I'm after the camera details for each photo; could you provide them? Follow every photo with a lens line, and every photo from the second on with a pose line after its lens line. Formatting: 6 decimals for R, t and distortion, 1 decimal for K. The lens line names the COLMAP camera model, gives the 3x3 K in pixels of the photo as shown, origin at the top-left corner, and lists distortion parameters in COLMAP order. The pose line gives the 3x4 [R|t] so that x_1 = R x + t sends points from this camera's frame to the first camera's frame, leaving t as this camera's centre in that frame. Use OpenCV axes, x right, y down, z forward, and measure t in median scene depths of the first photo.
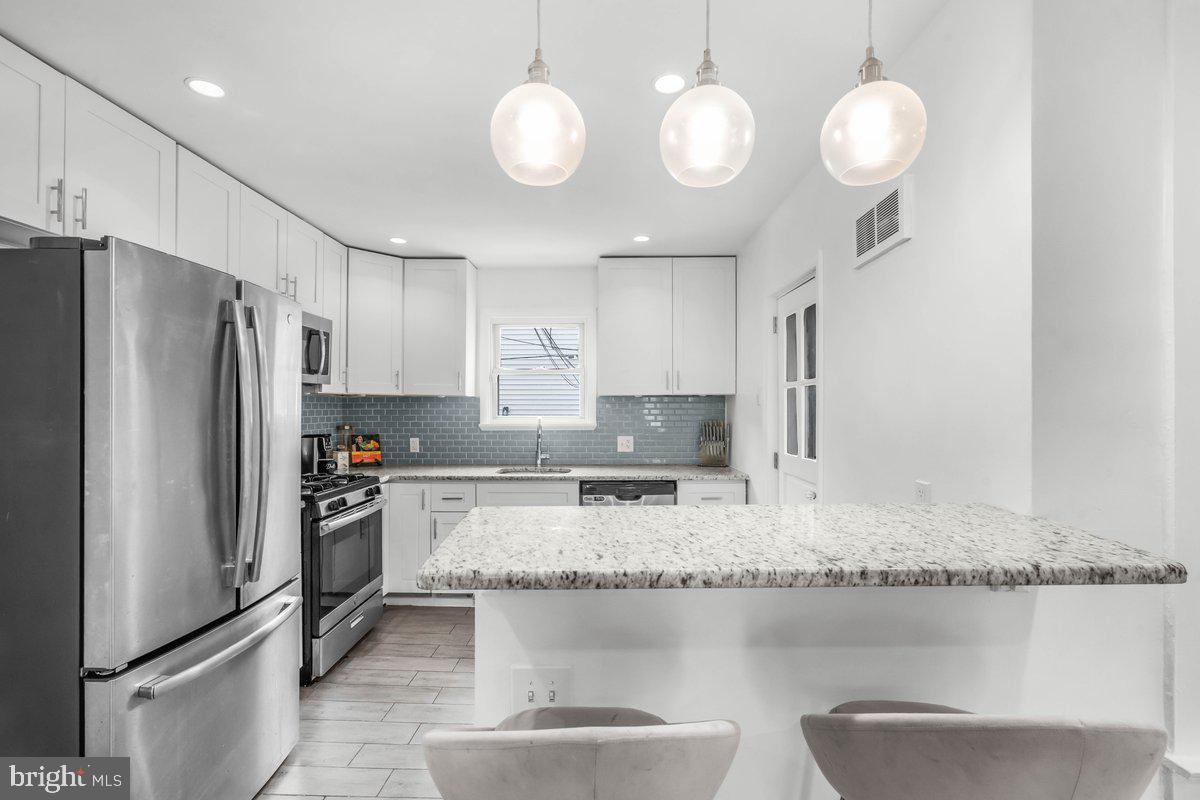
lens RADIAL K [[605.2, 0, 602.7], [0, 605.2, 408.8], [0, 0, 1]] dist [0.000947, 0.000605]
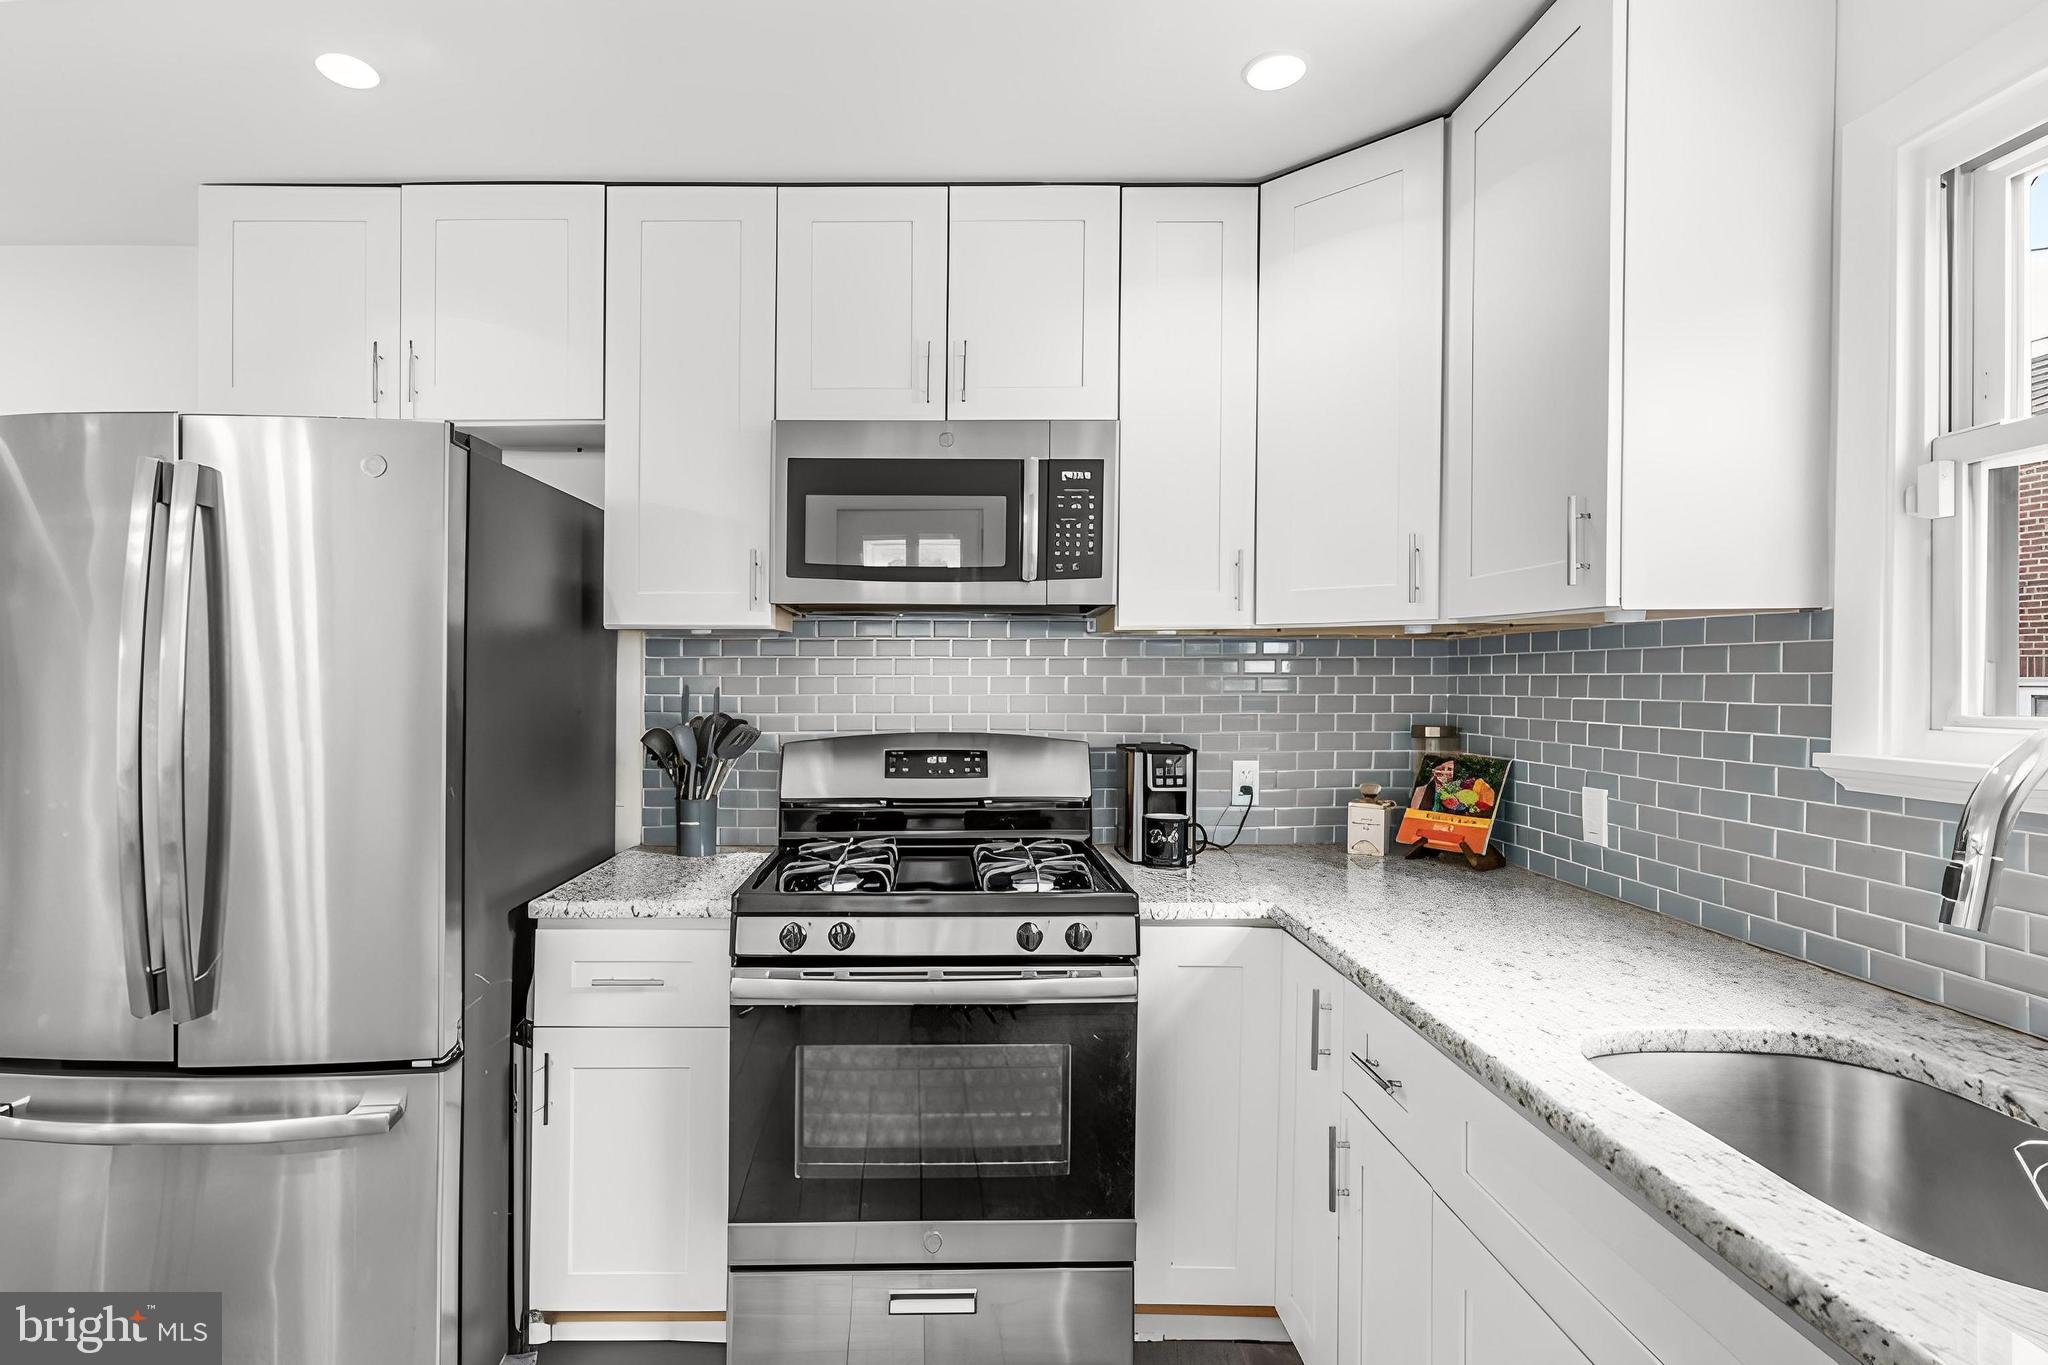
lens RADIAL K [[976.0, 0, 939.5], [0, 976.0, 673.8], [0, 0, 1]] dist [0.002376, 0.000417]
pose [[-0.001813, -0.002416, -0.999995, 0.104807], [-0.002401, 0.999994, -0.002412, 0.001809], [0.999995, 0.002397, -0.001819, 0.762225]]
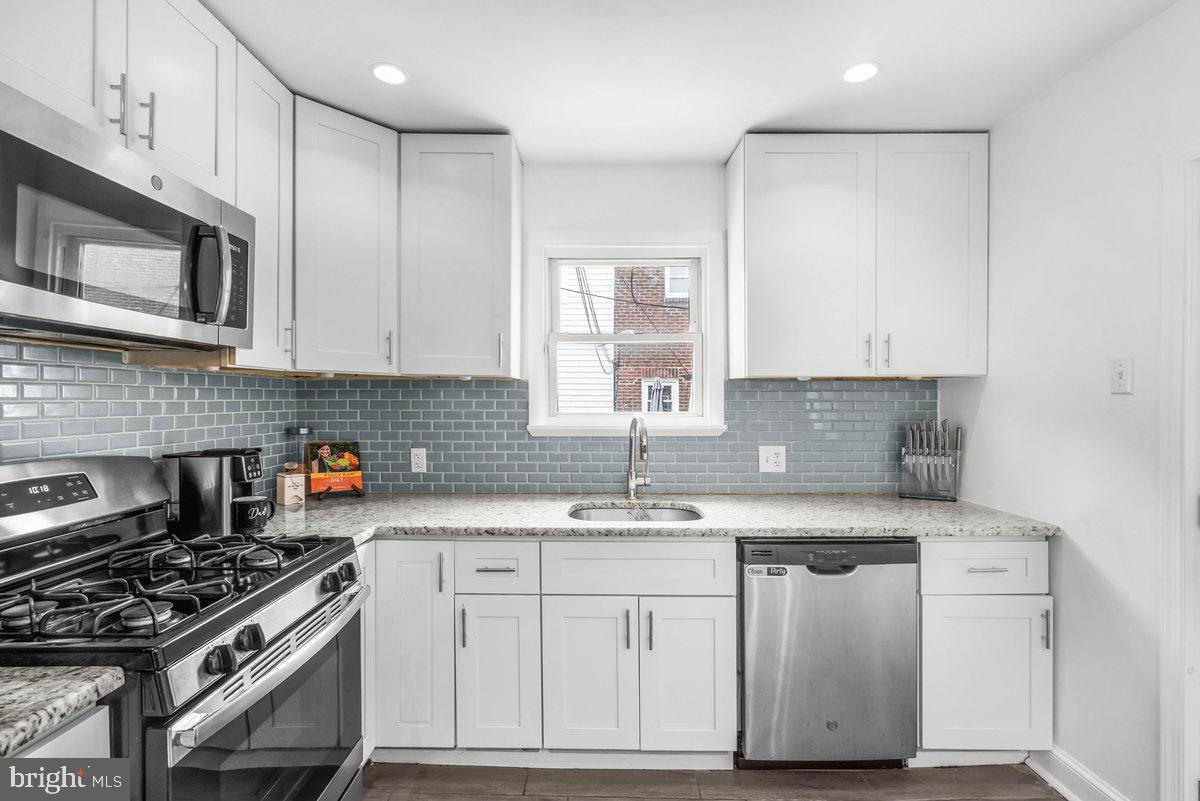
lens RADIAL K [[592.8, 0, 594.3], [0, 592.8, 413.9], [0, 0, 1]] dist [0.001240, 0.000471]
pose [[0.999966, 0.002980, 0.007699, -0.150214], [-0.003162, 0.999713, 0.023730, -0.000087], [-0.007626, -0.023753, 0.999689, 0.438097]]
